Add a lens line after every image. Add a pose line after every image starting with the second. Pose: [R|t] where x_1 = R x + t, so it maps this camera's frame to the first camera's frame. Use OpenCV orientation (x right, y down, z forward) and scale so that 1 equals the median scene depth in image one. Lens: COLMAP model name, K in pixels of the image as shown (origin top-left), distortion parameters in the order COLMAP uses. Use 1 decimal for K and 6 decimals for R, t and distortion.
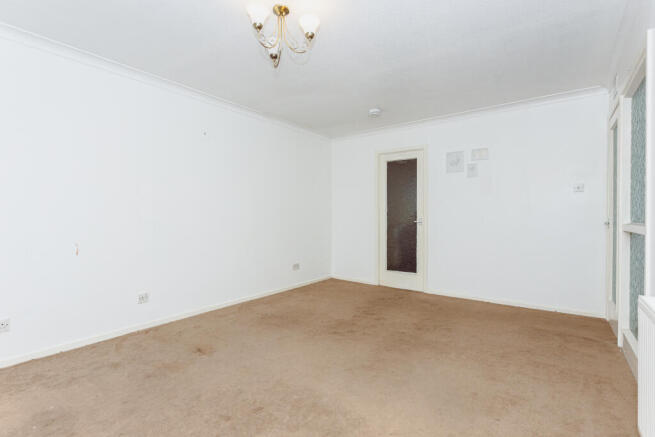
lens RADIAL K [[312.9, 0, 327.4], [0, 312.9, 216.2], [0, 0, 1]] dist [0.003069, 0.000048]
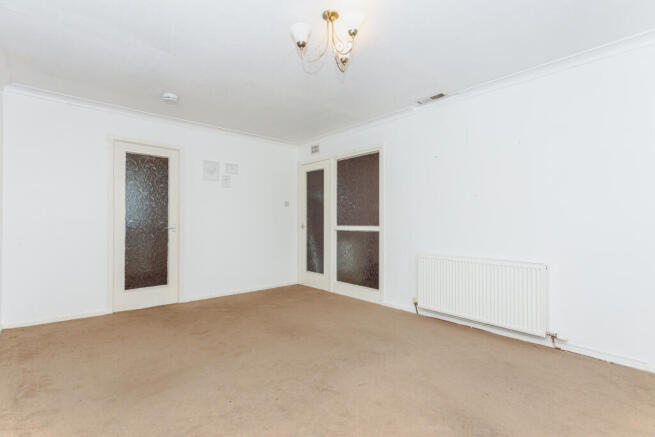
lens RADIAL K [[312.9, 0, 327.4], [0, 312.9, 222.1], [0, 0, 1]] dist [0.003069, 0.000048]
pose [[0.199403, -0.002926, 0.979913, -0.556107], [-0.007361, 0.999963, 0.004484, -0.006953], [-0.979890, -0.008108, 0.199374, 0.400584]]
